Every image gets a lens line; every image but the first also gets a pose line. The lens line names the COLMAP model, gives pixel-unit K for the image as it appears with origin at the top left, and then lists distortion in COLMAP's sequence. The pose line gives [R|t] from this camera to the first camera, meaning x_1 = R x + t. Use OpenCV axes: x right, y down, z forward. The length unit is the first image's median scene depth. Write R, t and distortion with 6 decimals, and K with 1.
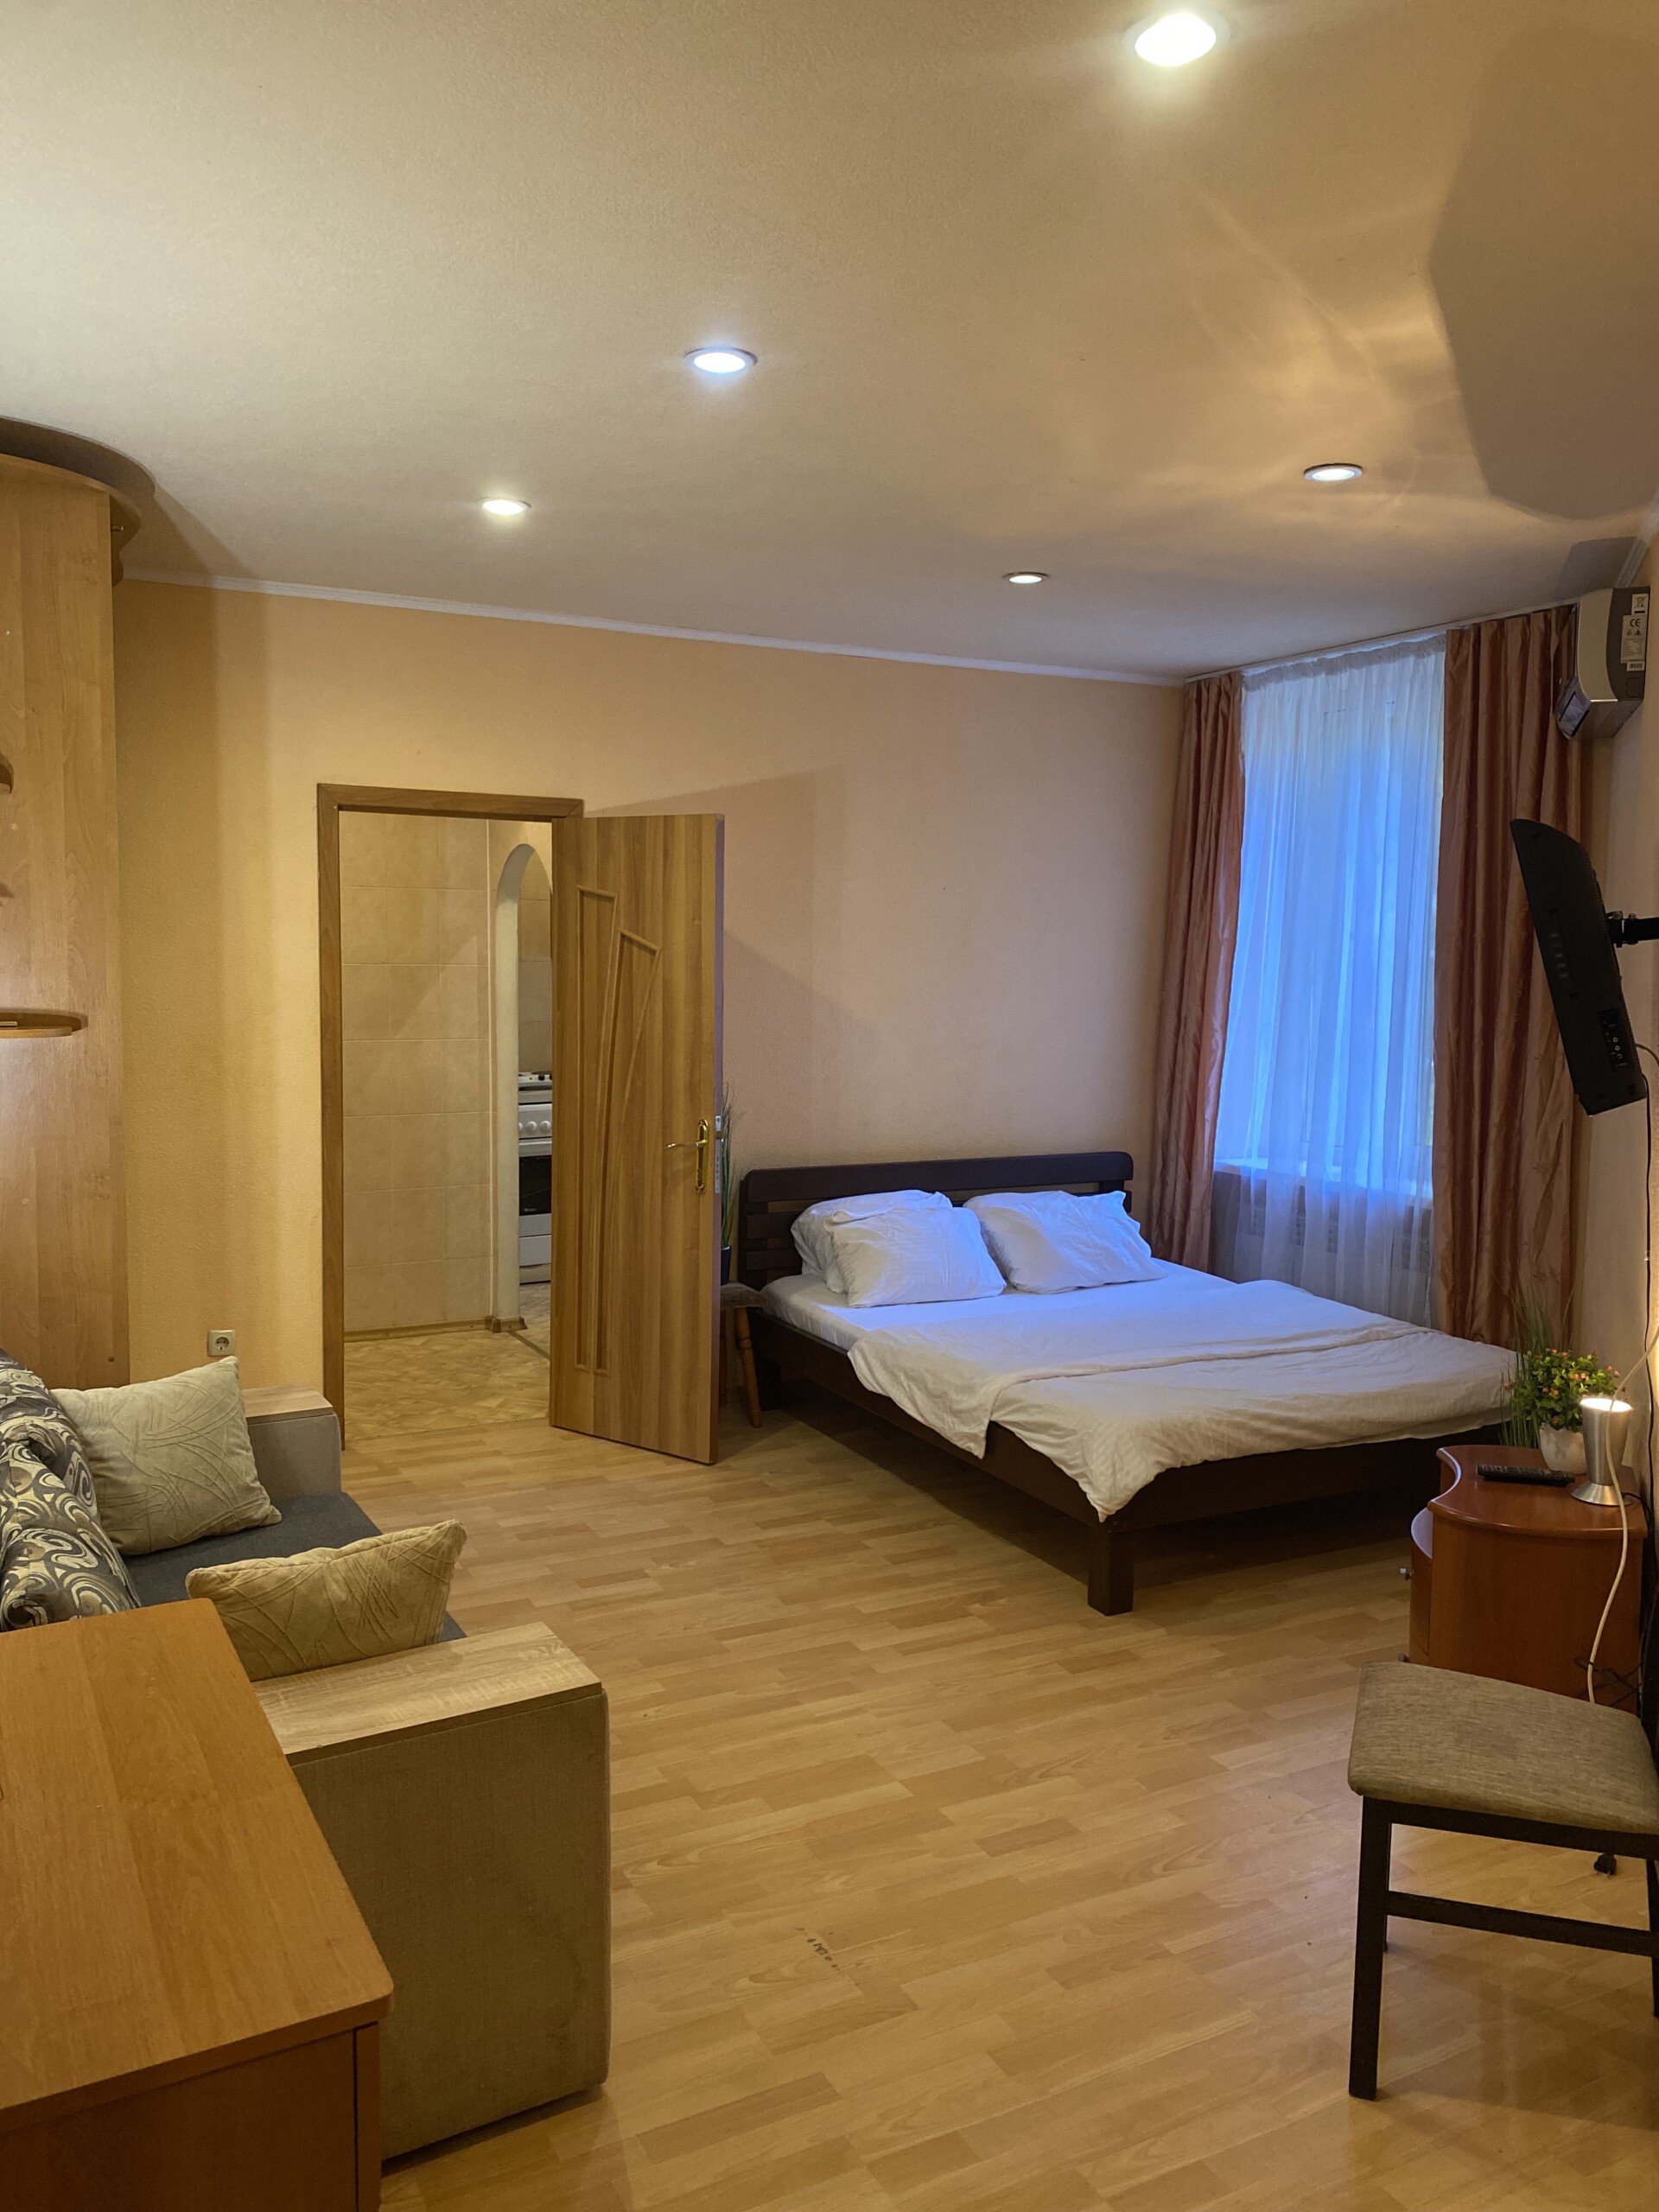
lens RADIAL K [[1666.5, 0, 829.5], [0, 1666.5, 1106.0], [0, 0, 1]] dist [0.108087, -0.223028]
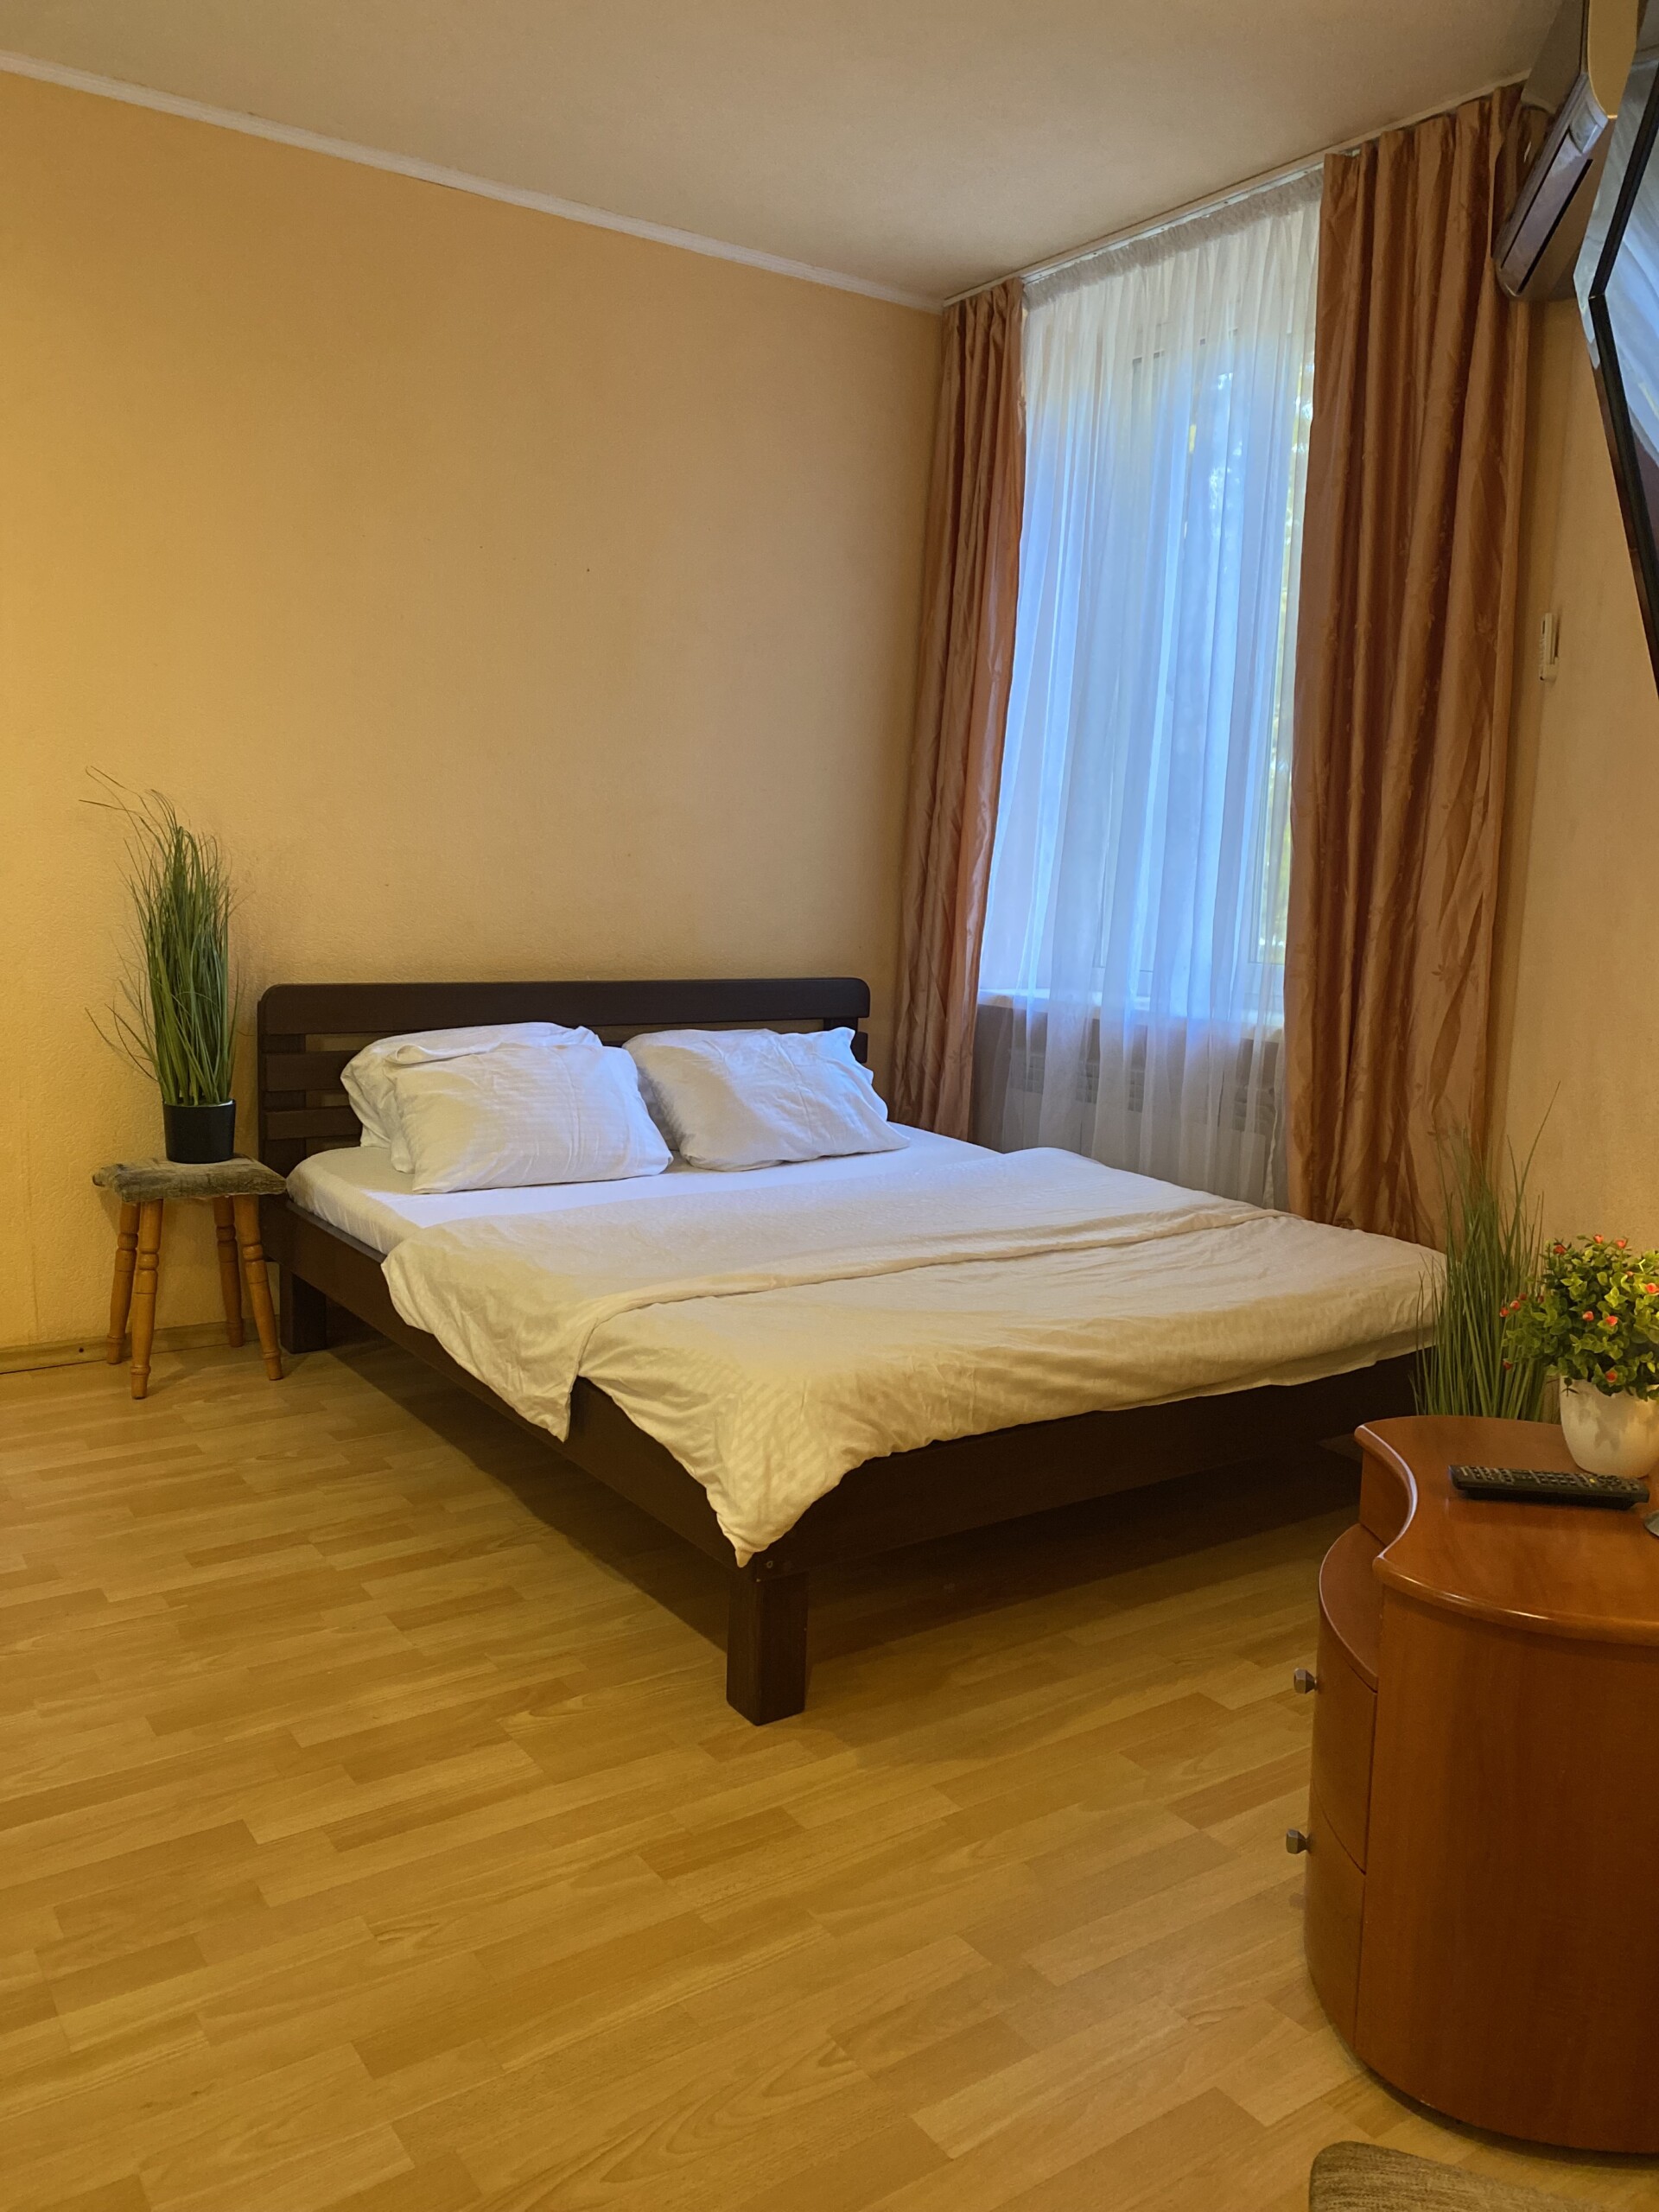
lens RADIAL K [[1687.9, 0, 815.9], [0, 1687.9, 1095.3], [0, 0, 1]] dist [0.064802, -0.051180]
pose [[0.993195, -0.001904, 0.116448, 0.119595], [-0.003903, 0.998761, 0.049613, 0.067770], [-0.116398, -0.049730, 0.991957, 0.452780]]
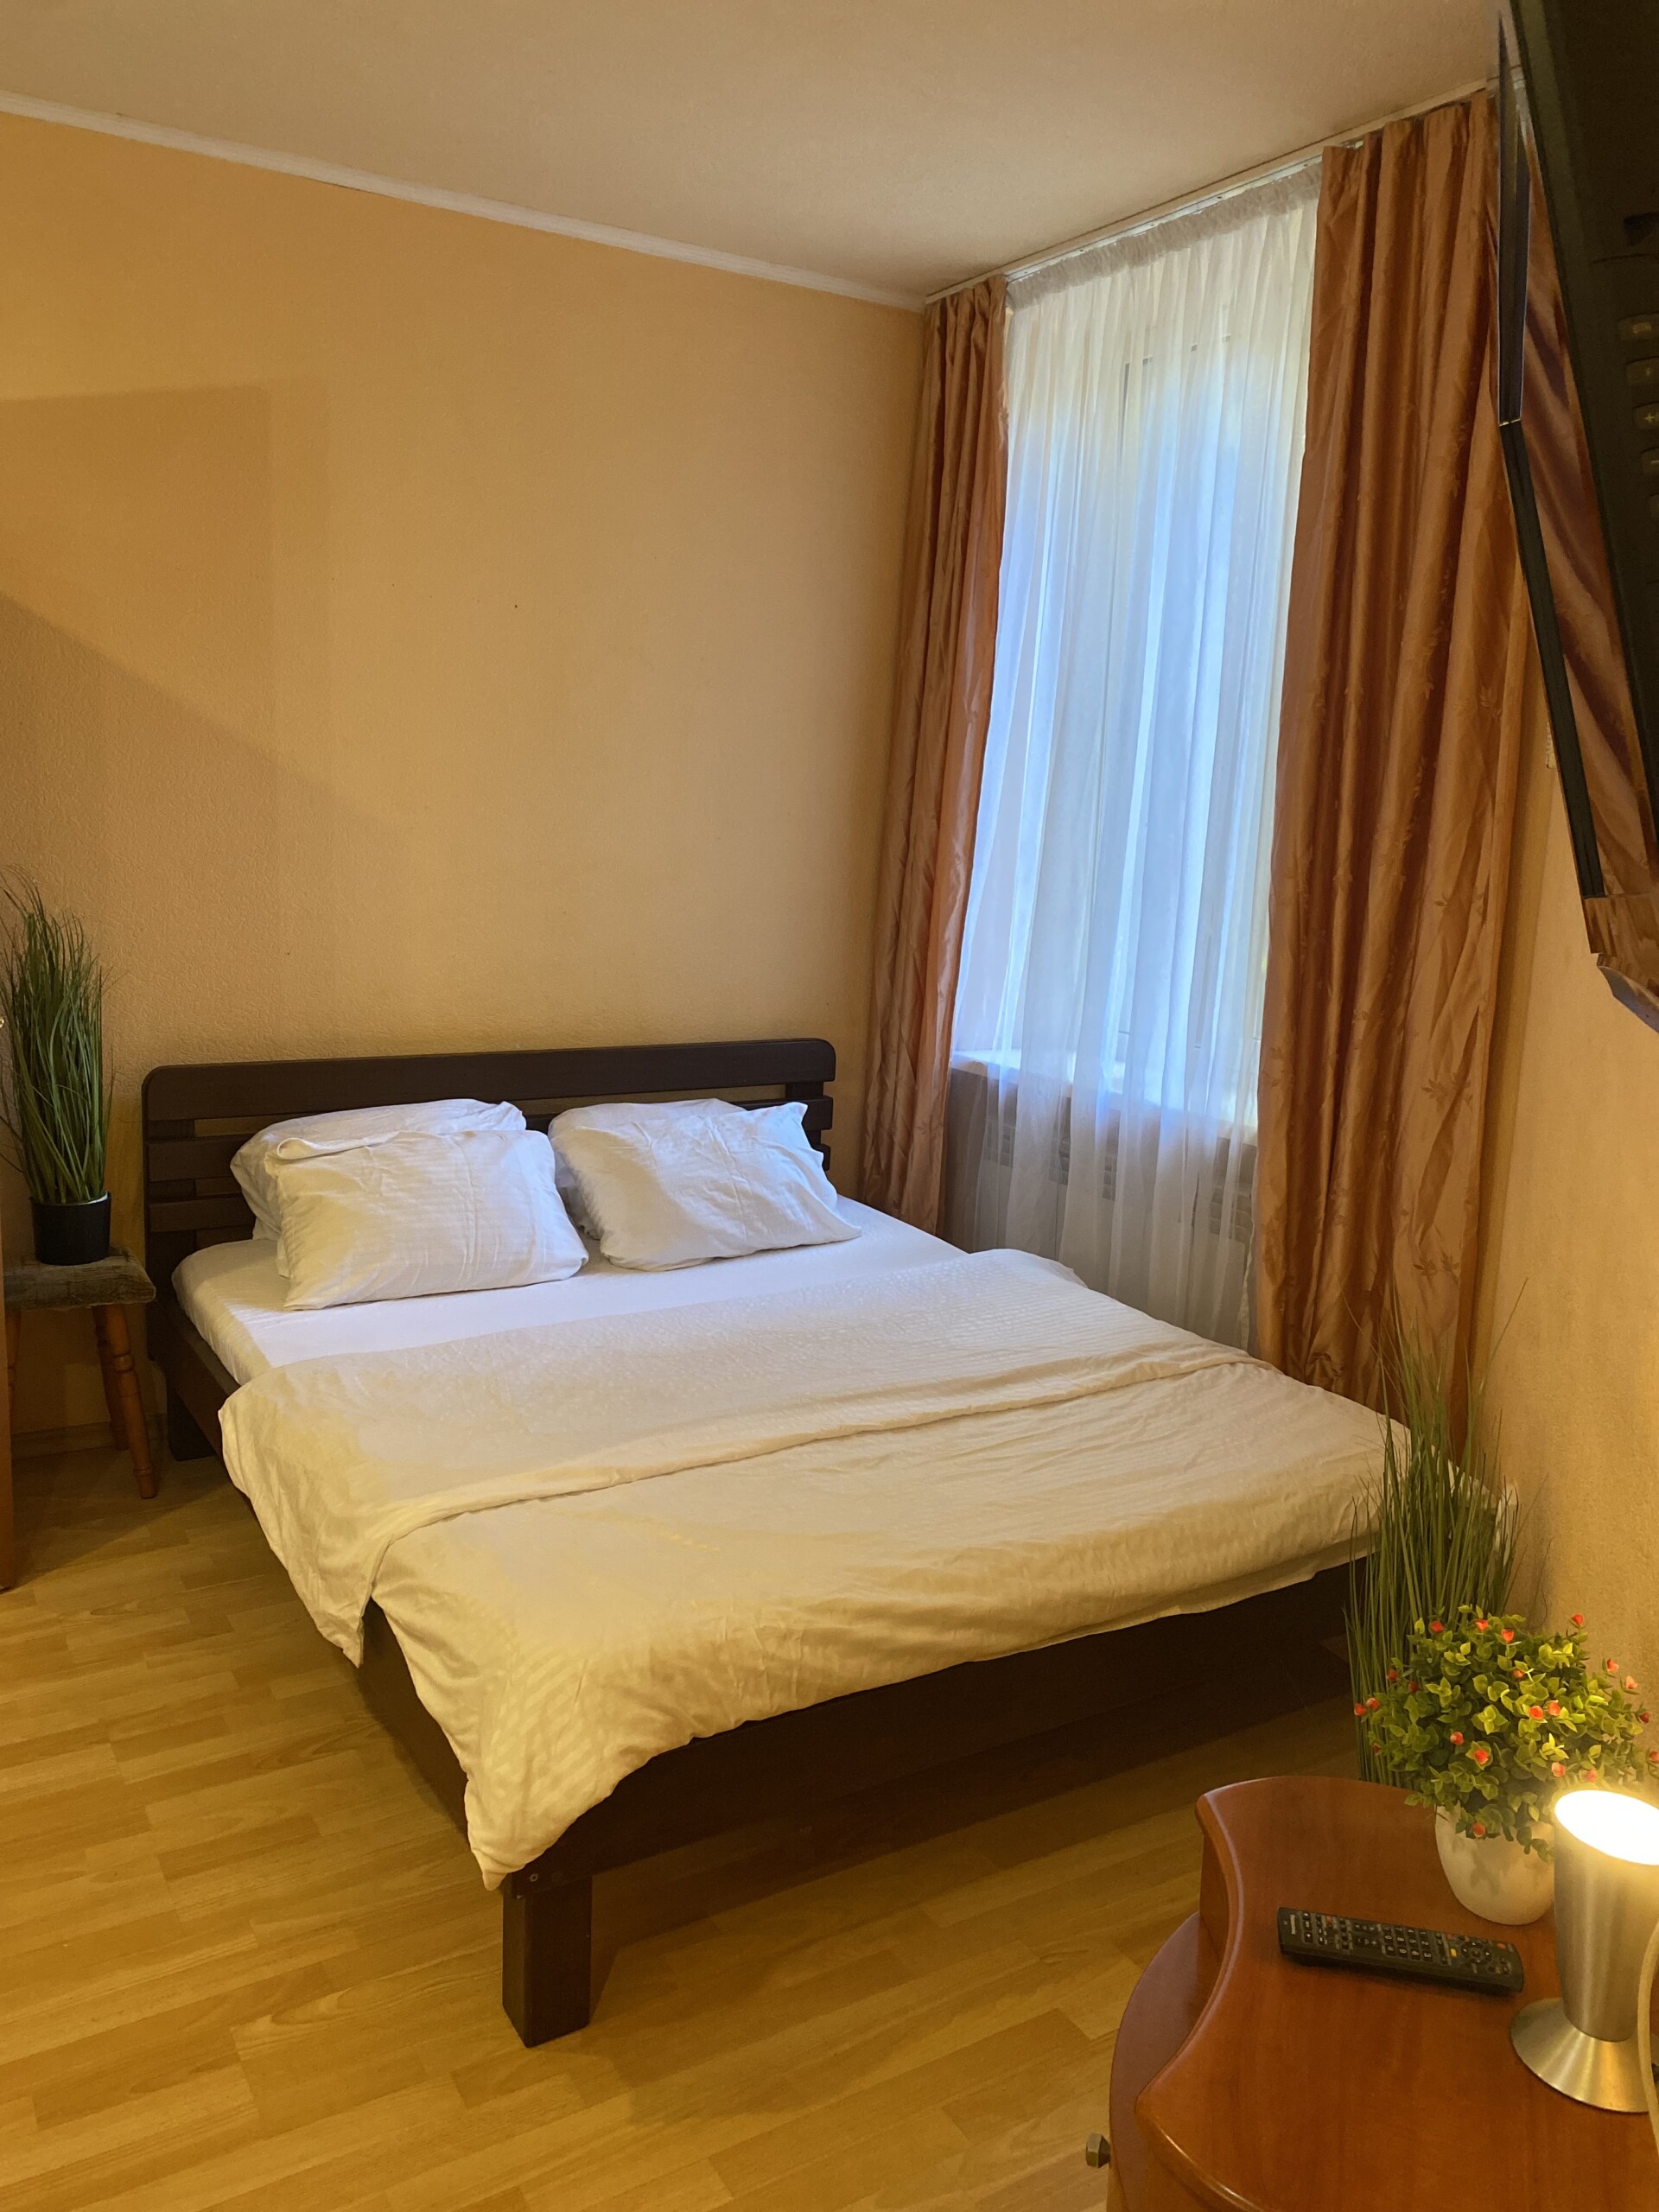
lens RADIAL K [[1681.8, 0, 814.8], [0, 1681.8, 1110.0], [0, 0, 1]] dist [0.020555, -0.010417]
pose [[0.998001, 0.011780, 0.062090, 0.214051], [-0.017405, 0.995713, 0.090845, -0.008003], [-0.060754, -0.091744, 0.993928, 0.542536]]
